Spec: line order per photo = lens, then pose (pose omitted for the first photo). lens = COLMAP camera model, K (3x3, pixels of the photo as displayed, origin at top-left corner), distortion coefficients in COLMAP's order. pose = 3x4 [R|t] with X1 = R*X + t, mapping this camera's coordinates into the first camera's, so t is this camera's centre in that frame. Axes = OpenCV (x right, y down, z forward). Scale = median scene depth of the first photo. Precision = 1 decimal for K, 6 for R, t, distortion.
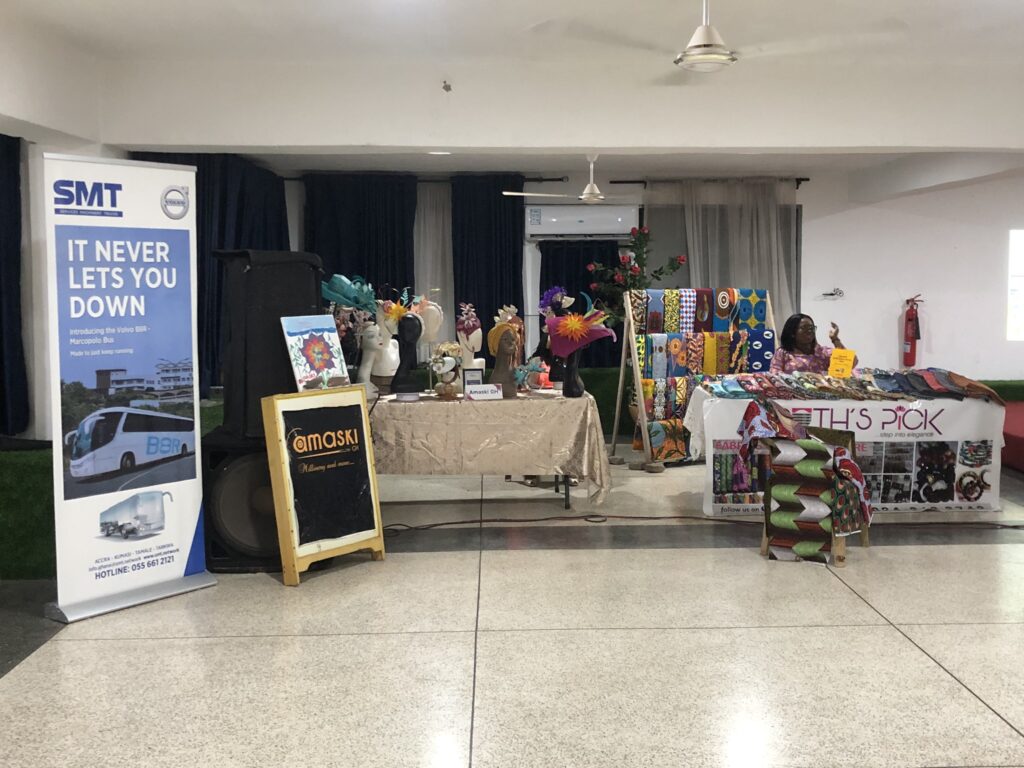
lens RADIAL K [[1172.7, 0, 512.7], [0, 1172.7, 374.0], [0, 0, 1]] dist [0.065949, 0.000000]
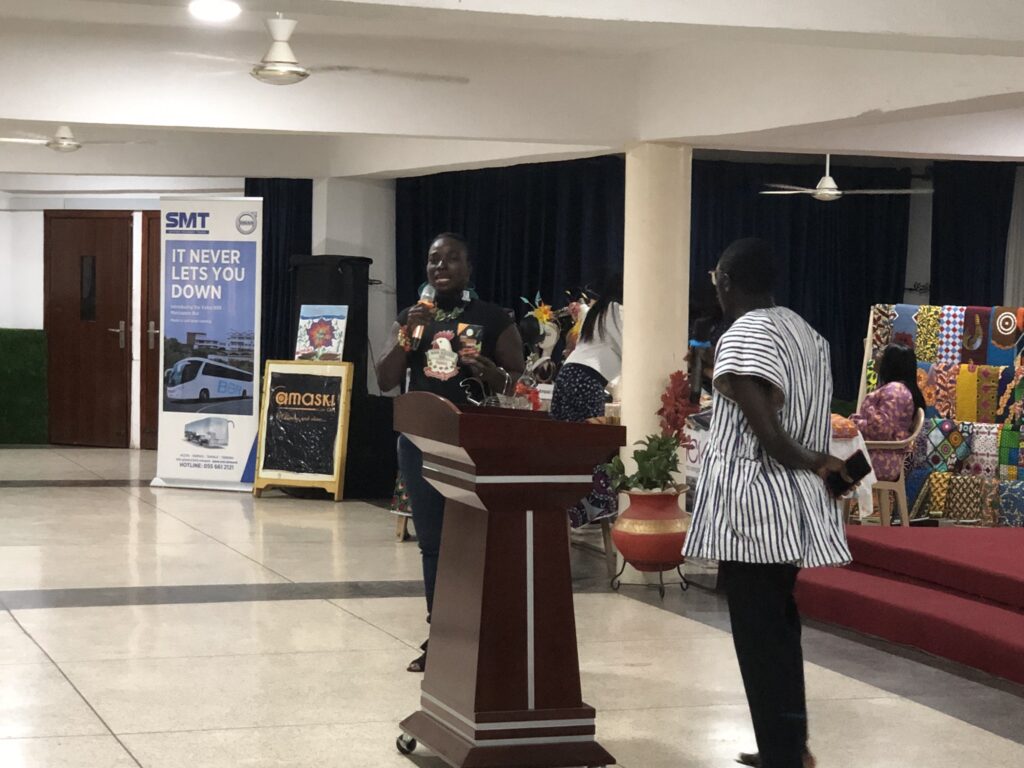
lens RADIAL K [[2330.9, 0, 512.7], [0, 2330.9, 385.7], [0, 0, 1]] dist [0.085715, 0.000000]
pose [[0.277695, 0.054055, -0.959147, 2.615978], [-0.101020, 0.994523, 0.026801, -0.056575], [0.955343, 0.089450, 0.281635, 0.526809]]
